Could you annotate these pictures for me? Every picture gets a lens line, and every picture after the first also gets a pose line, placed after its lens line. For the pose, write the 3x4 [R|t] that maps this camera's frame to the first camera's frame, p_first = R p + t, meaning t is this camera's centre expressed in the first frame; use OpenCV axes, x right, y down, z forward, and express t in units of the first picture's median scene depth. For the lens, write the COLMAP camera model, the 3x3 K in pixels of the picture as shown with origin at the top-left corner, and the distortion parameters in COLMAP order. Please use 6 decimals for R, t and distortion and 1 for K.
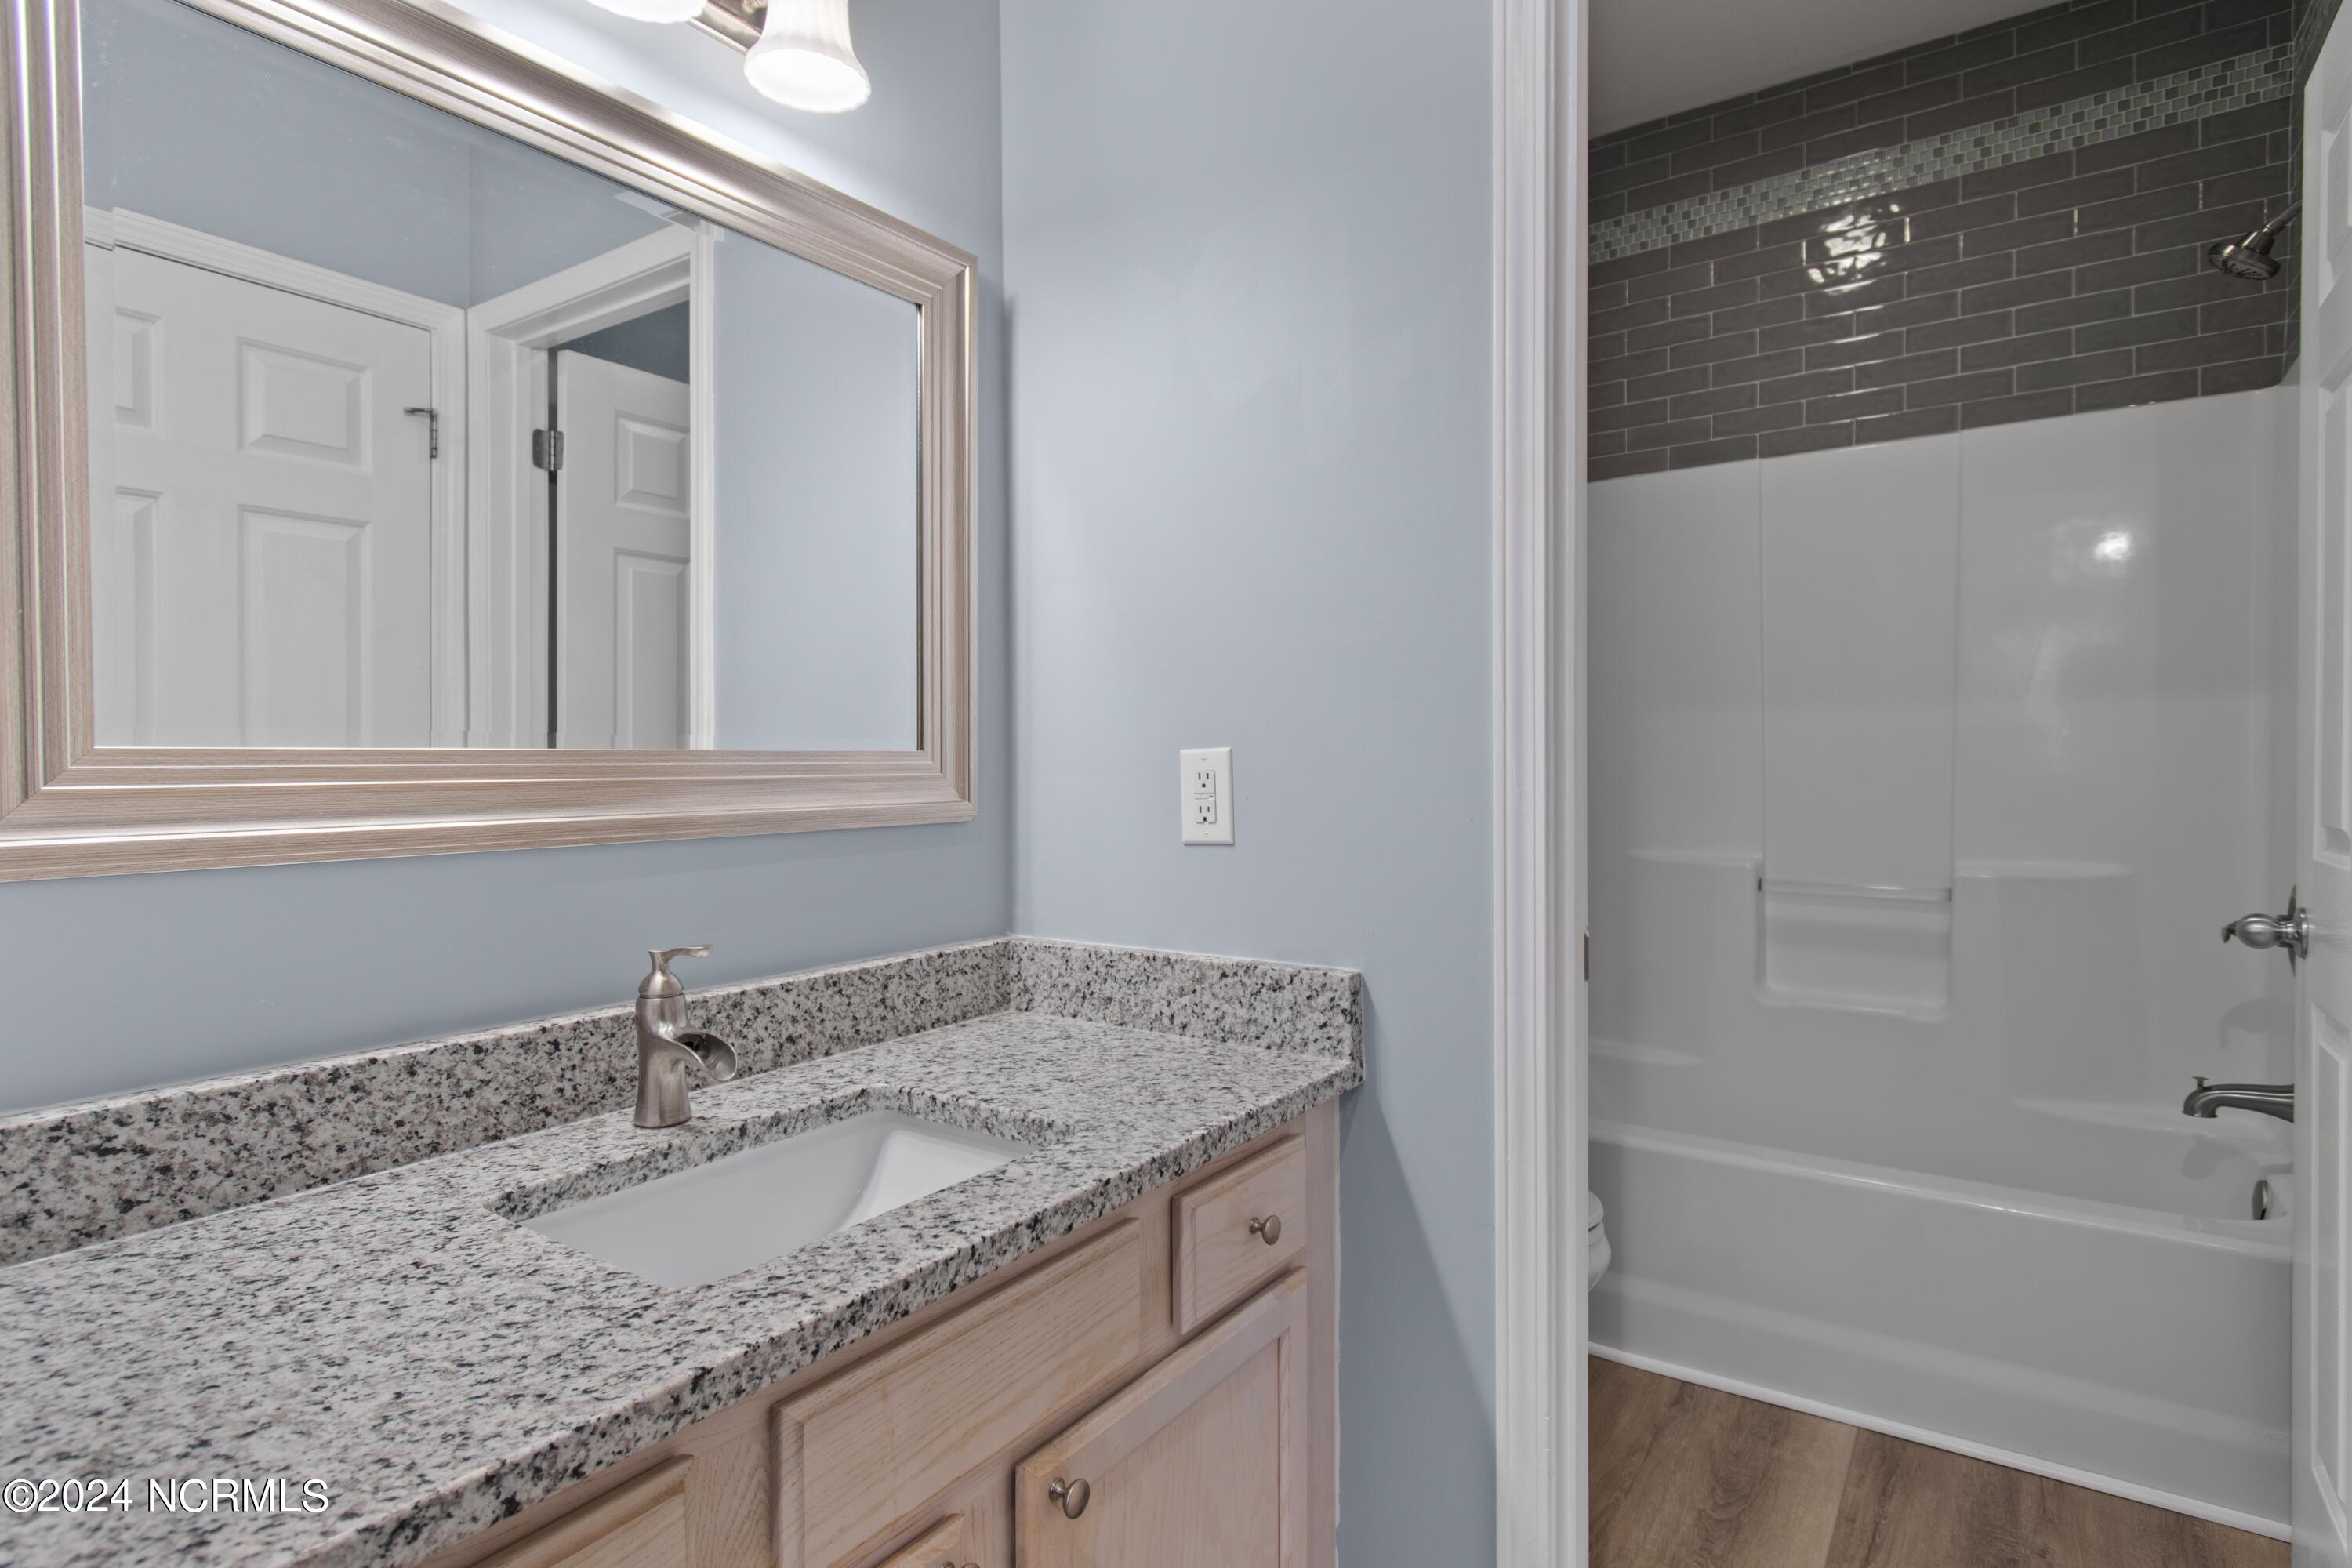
lens RADIAL K [[1224.3, 0, 1176.0], [0, 1224.3, 784.0], [0, 0, 1]] dist [0.001747, 0.000156]
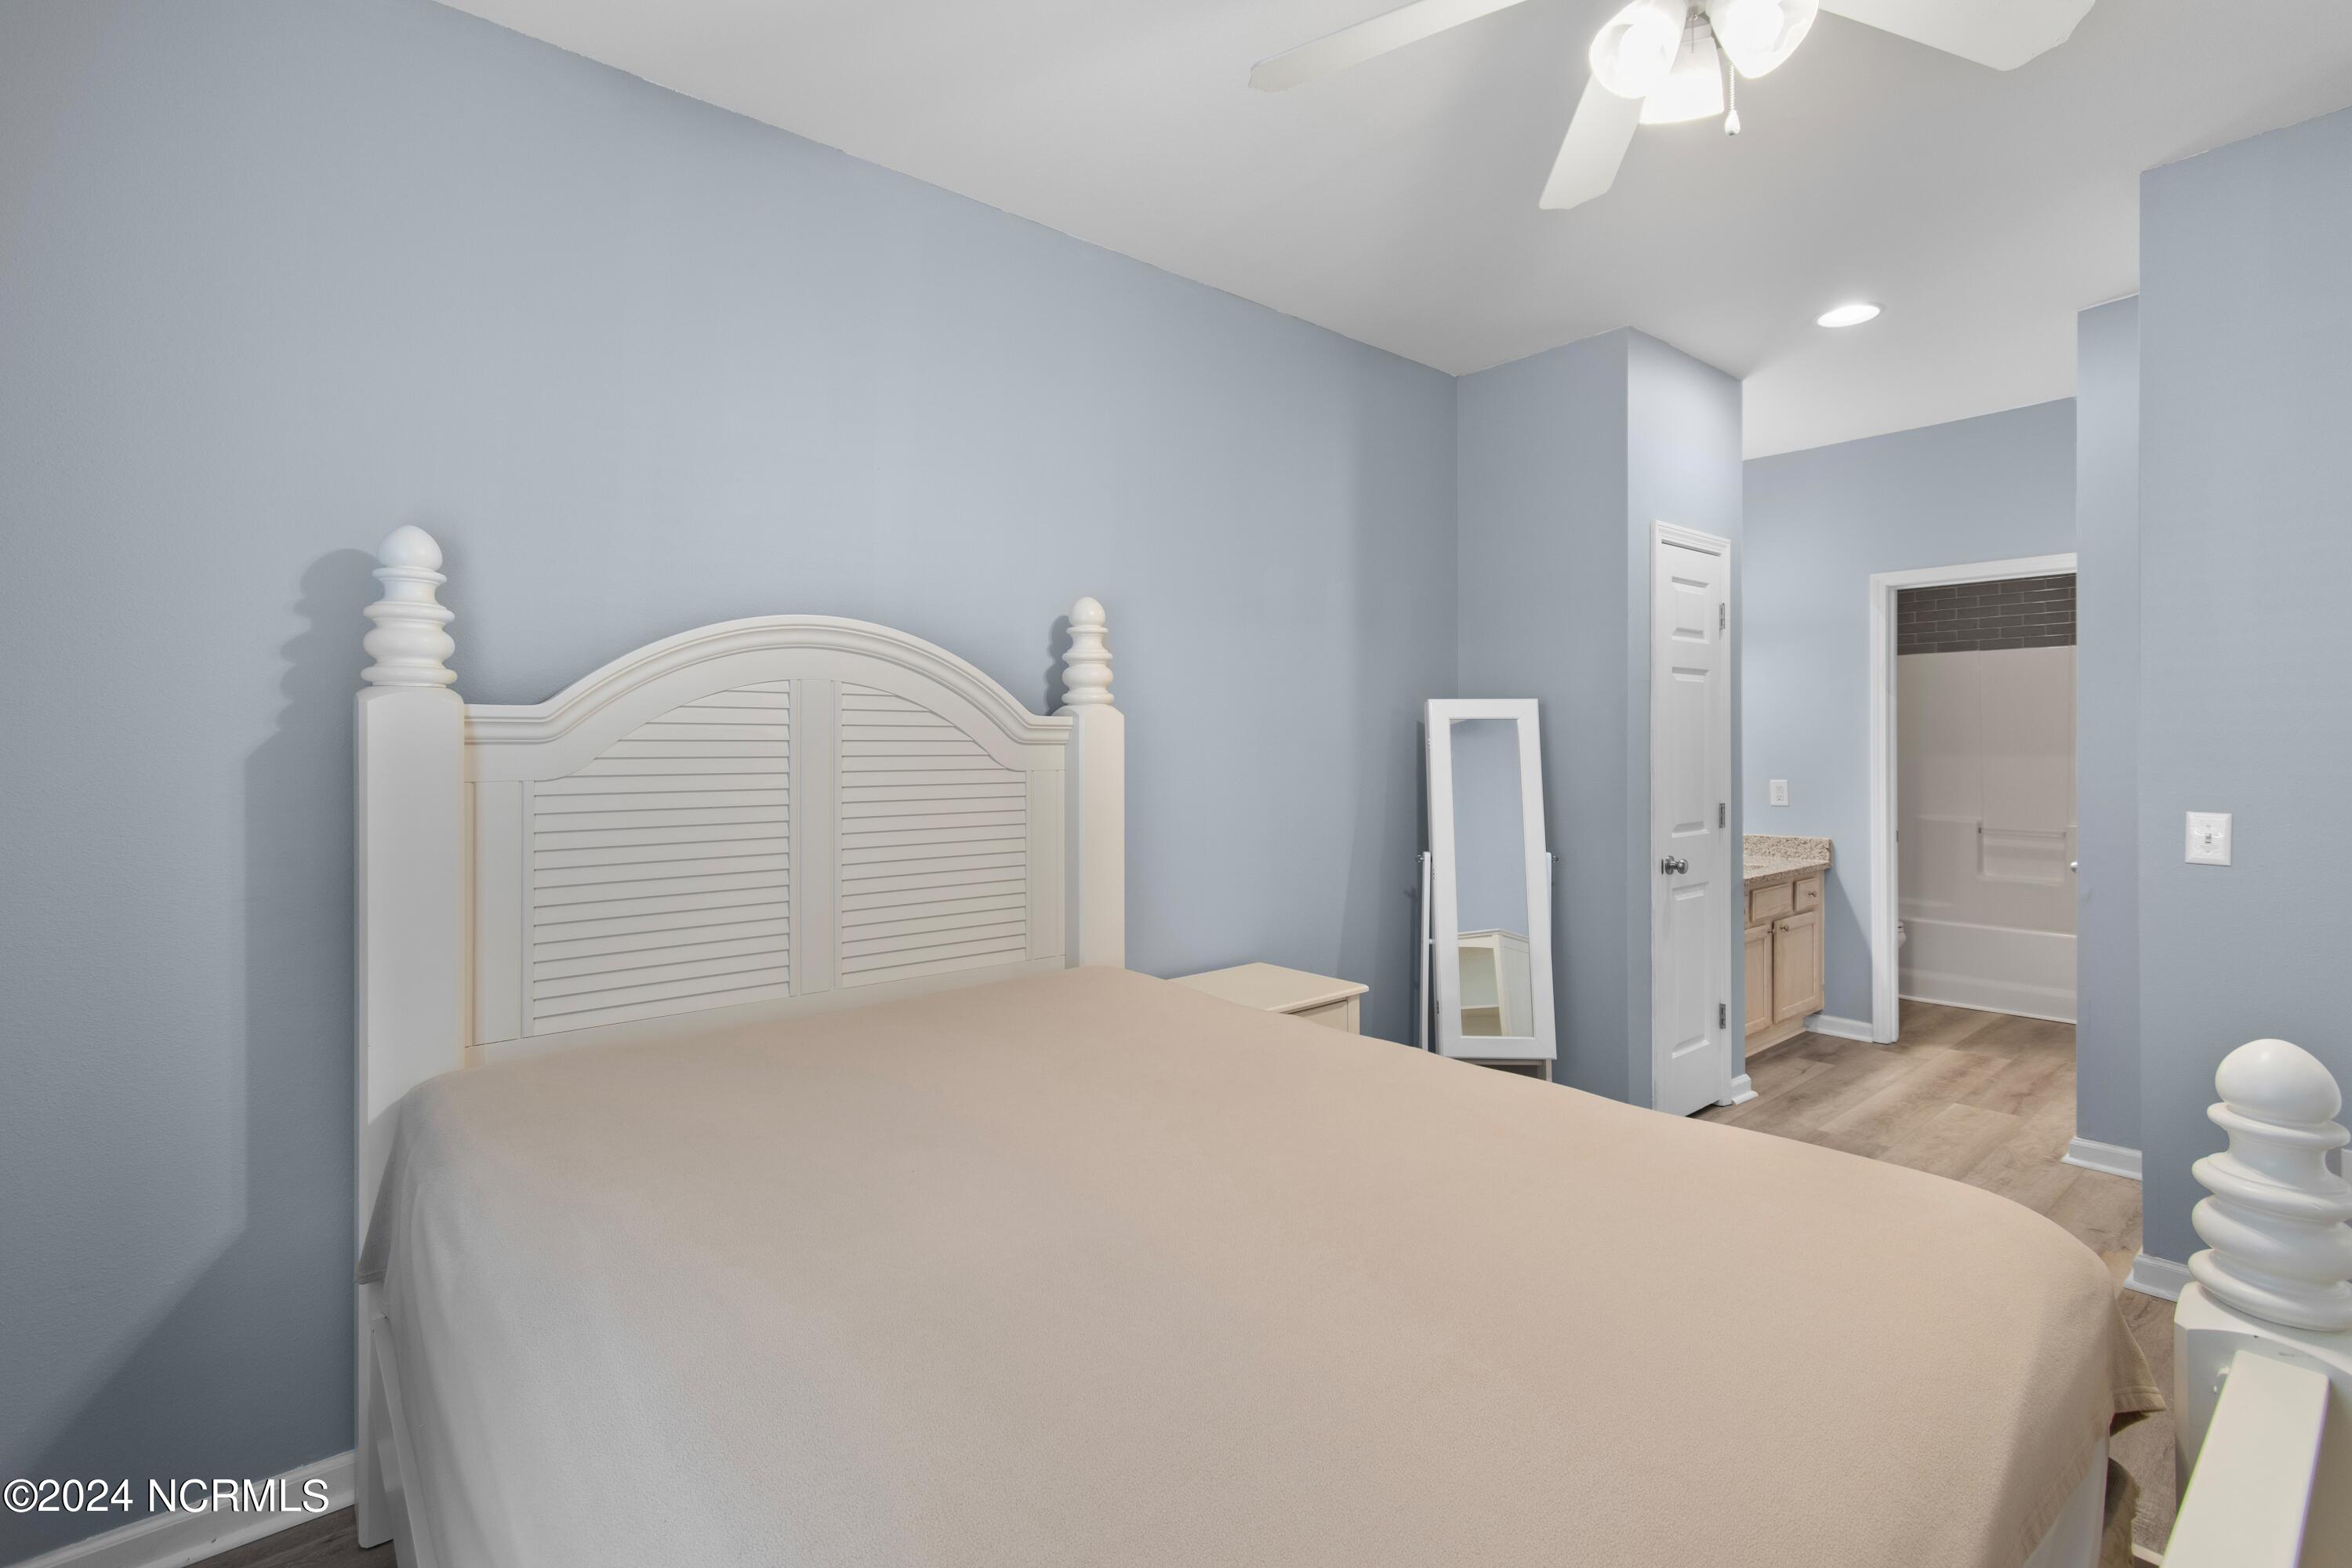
lens RADIAL K [[1073.2, 0, 1174.7], [0, 1073.2, 732.1], [0, 0, 1]] dist [-0.000180, -0.000070]
pose [[0.963988, 0.003142, -0.265928, -0.802057], [-0.010419, 0.999609, -0.025955, -0.064464], [0.265742, 0.027791, 0.963643, -2.399705]]
